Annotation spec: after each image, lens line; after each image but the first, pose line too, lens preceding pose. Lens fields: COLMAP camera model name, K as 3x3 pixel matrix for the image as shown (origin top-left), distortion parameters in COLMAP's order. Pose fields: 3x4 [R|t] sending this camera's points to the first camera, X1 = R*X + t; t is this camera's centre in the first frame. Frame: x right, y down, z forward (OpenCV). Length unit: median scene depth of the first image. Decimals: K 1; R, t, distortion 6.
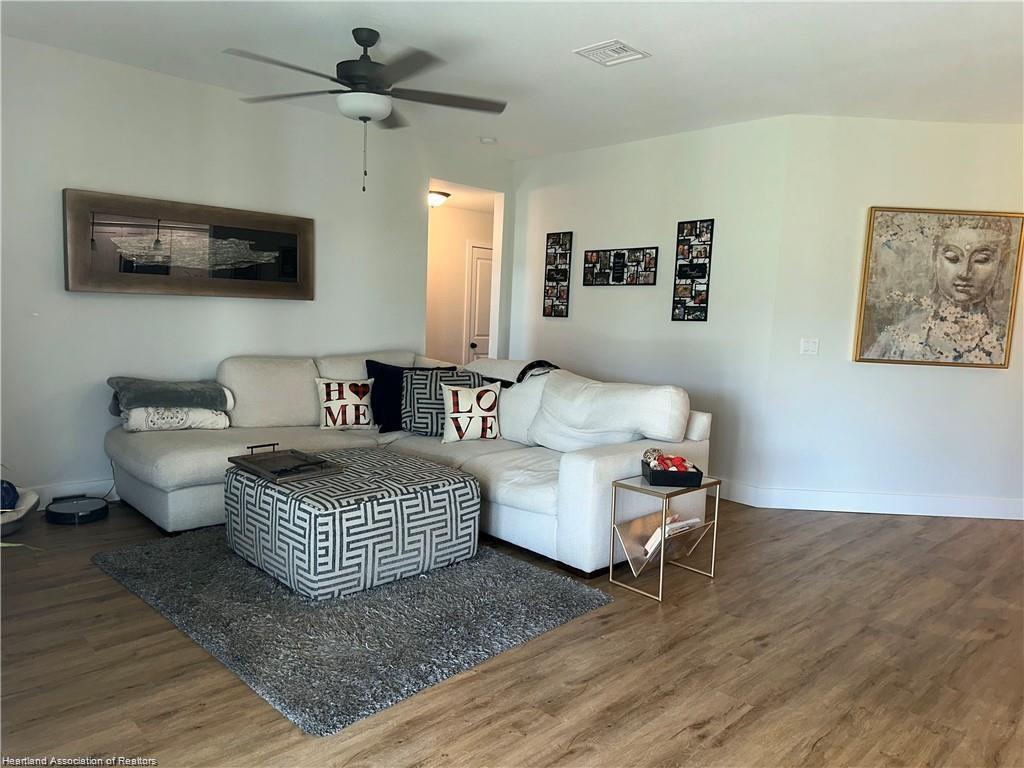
lens RADIAL K [[724.0, 0, 510.6], [0, 724.0, 386.3], [0, 0, 1]] dist [0.080860, -0.094137]
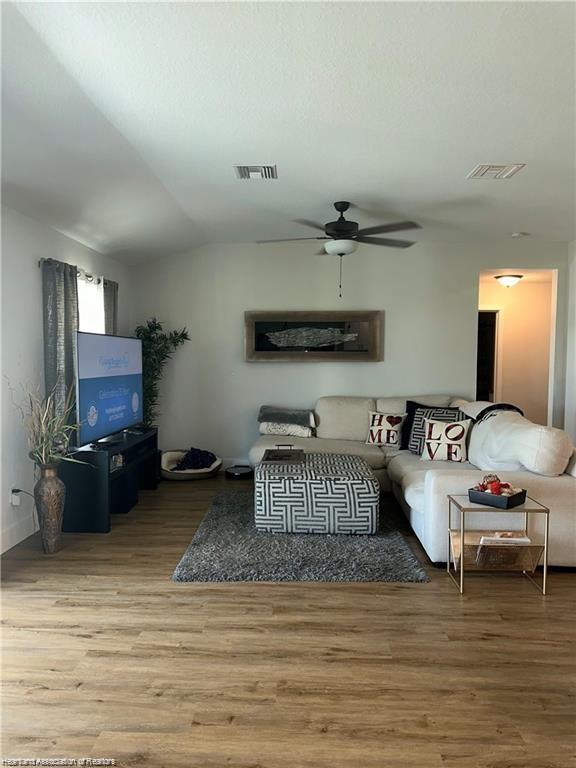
lens RADIAL K [[543.0, 0, 283.7], [0, 543.0, 376.9], [0, 0, 1]] dist [0.080860, -0.094137]
pose [[0.689028, -0.004630, -0.724720, 0.659622], [-0.058317, 0.996383, -0.061810, -0.002626], [0.722384, 0.084853, 0.686266, 0.085978]]
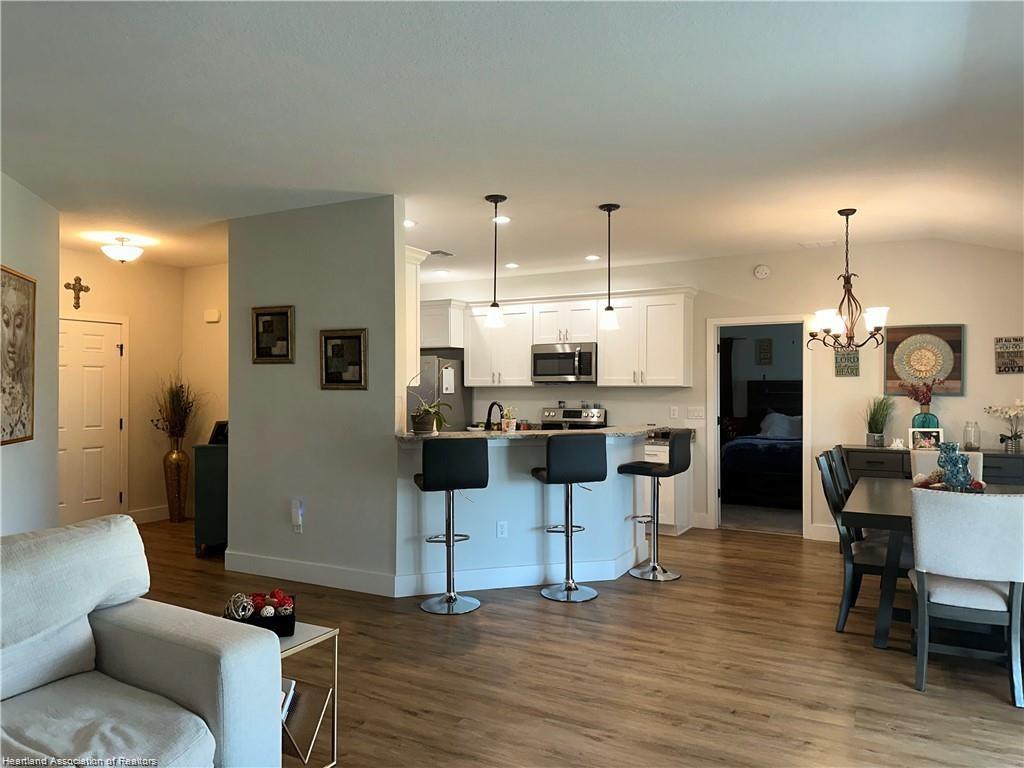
lens RADIAL K [[724.0, 0, 513.6], [0, 724.0, 385.2], [0, 0, 1]] dist [0.080860, -0.094137]
pose [[-0.294164, -0.043792, 0.954751, -0.580174], [0.083477, 0.993955, 0.071310, -0.155032], [-0.952103, 0.100676, -0.288730, 0.964941]]
